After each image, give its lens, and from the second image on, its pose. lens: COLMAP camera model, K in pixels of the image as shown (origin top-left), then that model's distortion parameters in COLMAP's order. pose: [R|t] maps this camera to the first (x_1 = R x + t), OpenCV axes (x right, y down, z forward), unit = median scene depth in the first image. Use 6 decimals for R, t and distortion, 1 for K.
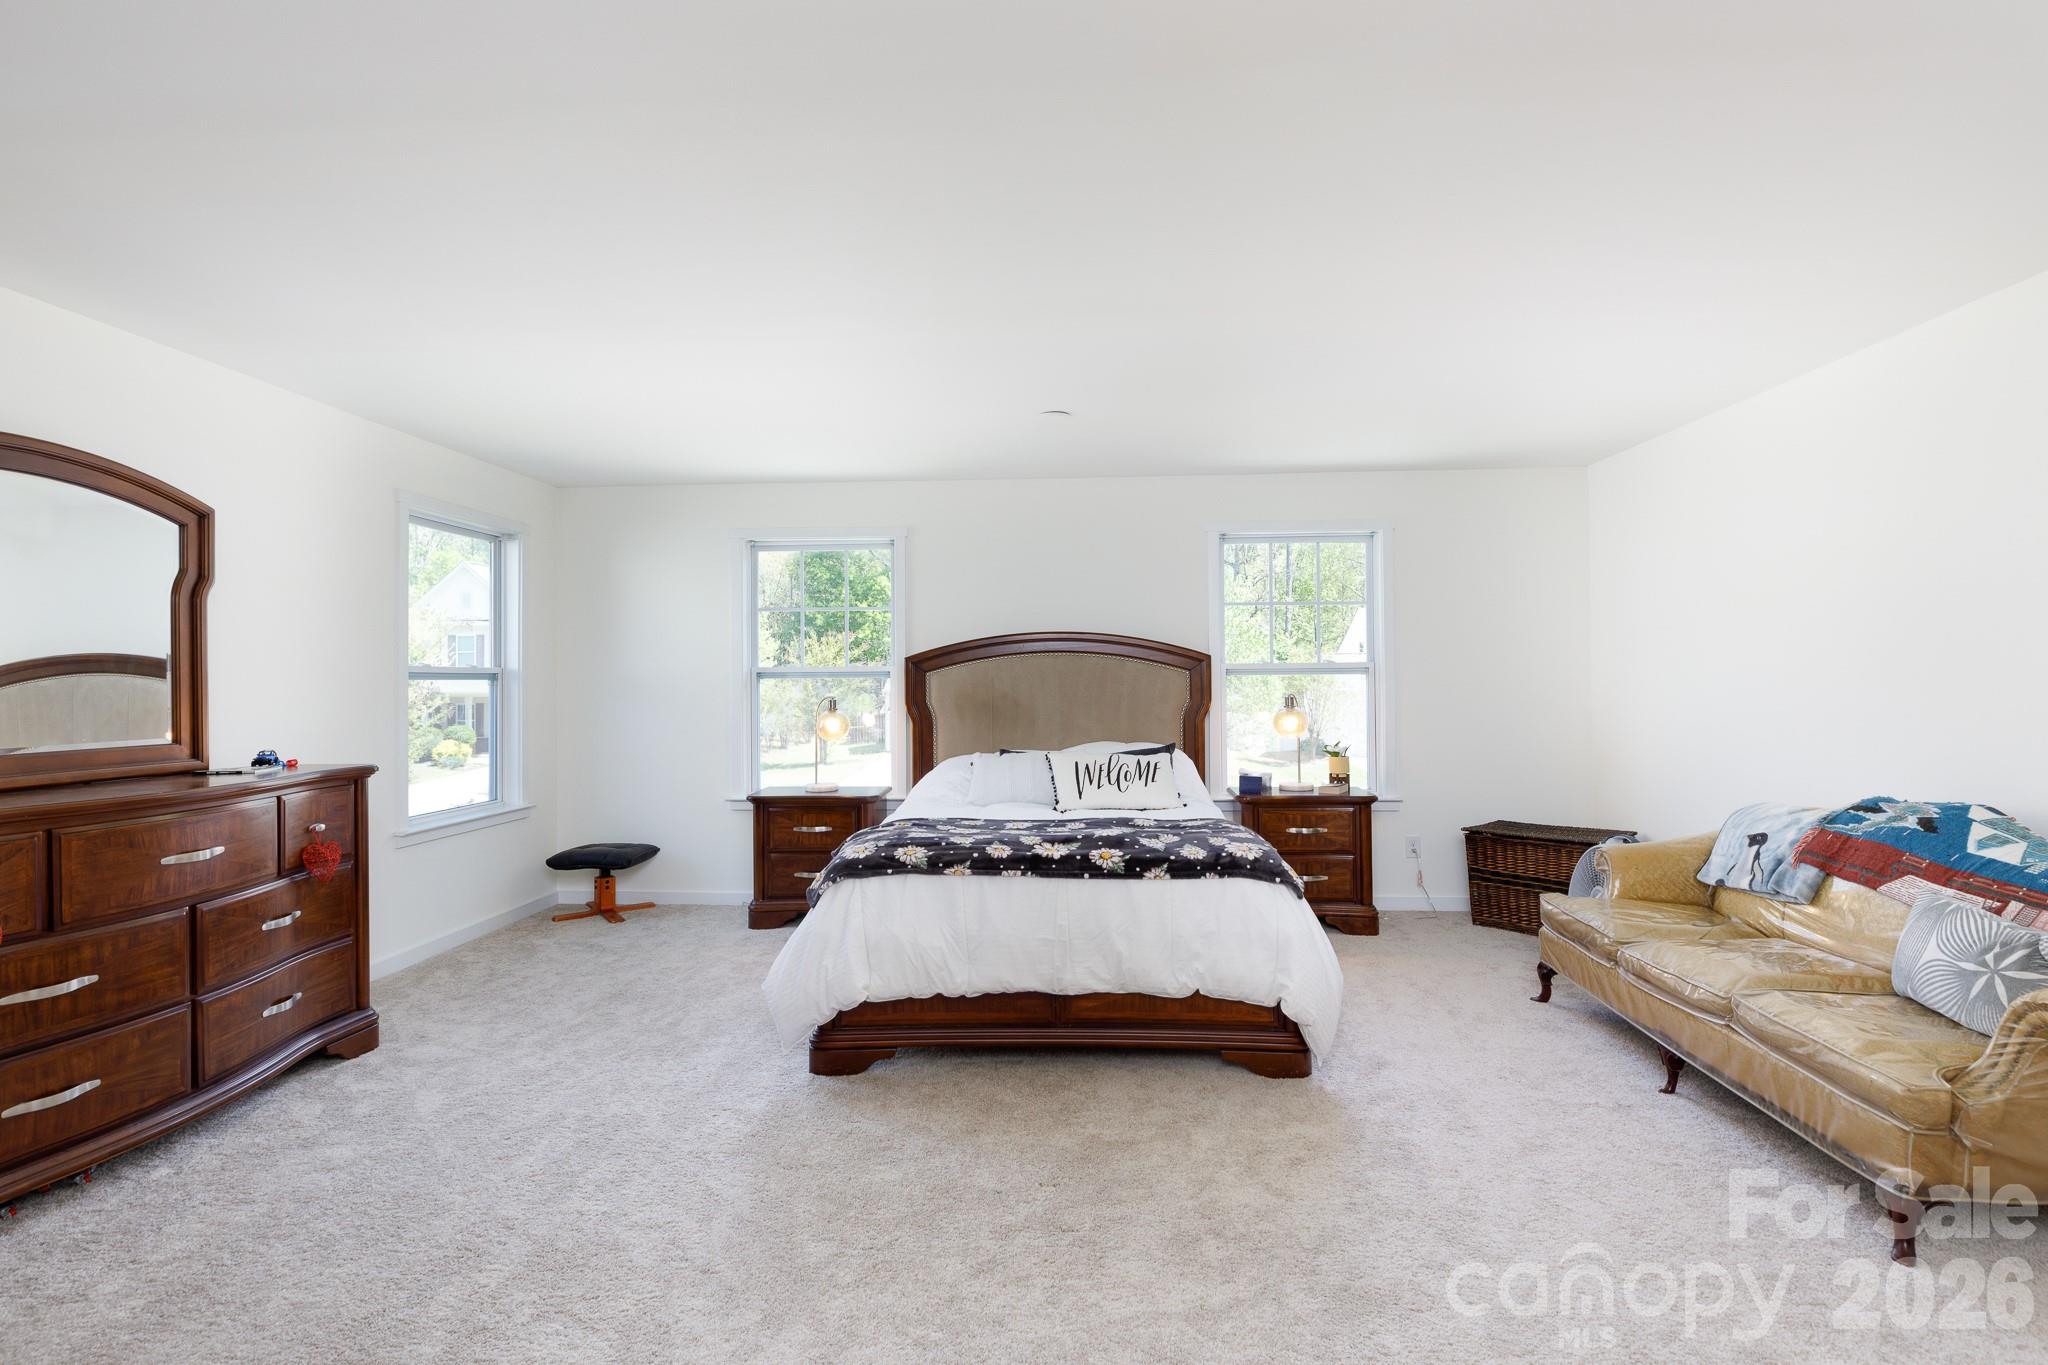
lens RADIAL K [[986.4, 0, 1024.0], [0, 986.4, 682.5], [0, 0, 1]] dist [0.000541, 0.000799]
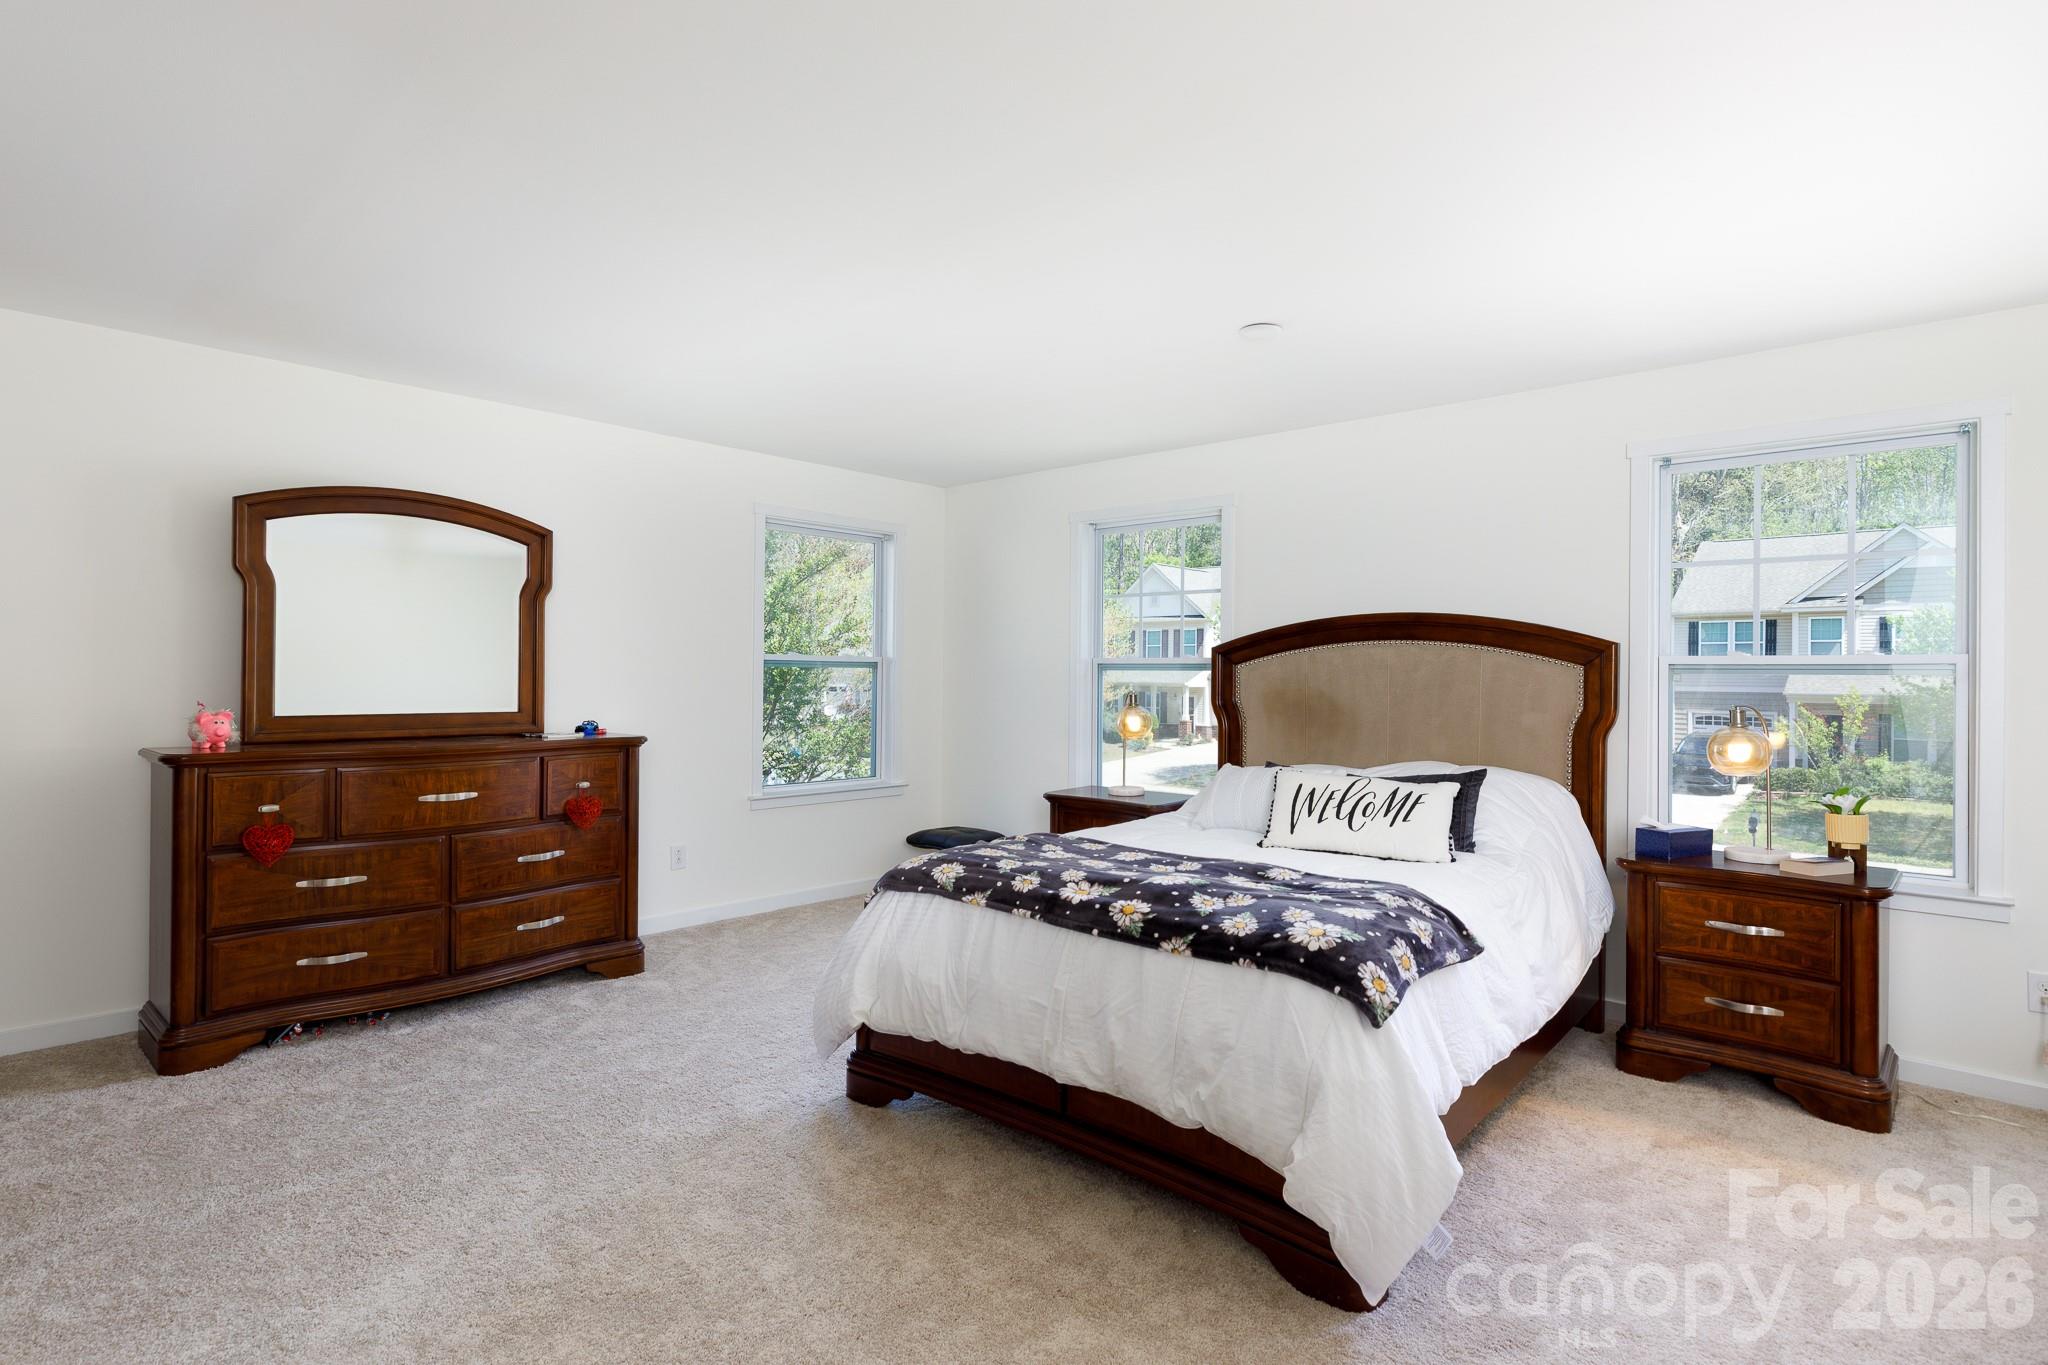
lens RADIAL K [[1021.5, 0, 1024.0], [0, 1021.5, 682.5], [0, 0, 1]] dist [-0.000994, -0.000193]
pose [[0.782055, 0.020033, -0.622888, 0.503550], [-0.016531, 0.999798, 0.011400, -0.002990], [0.622991, 0.001382, 0.782228, 0.354008]]
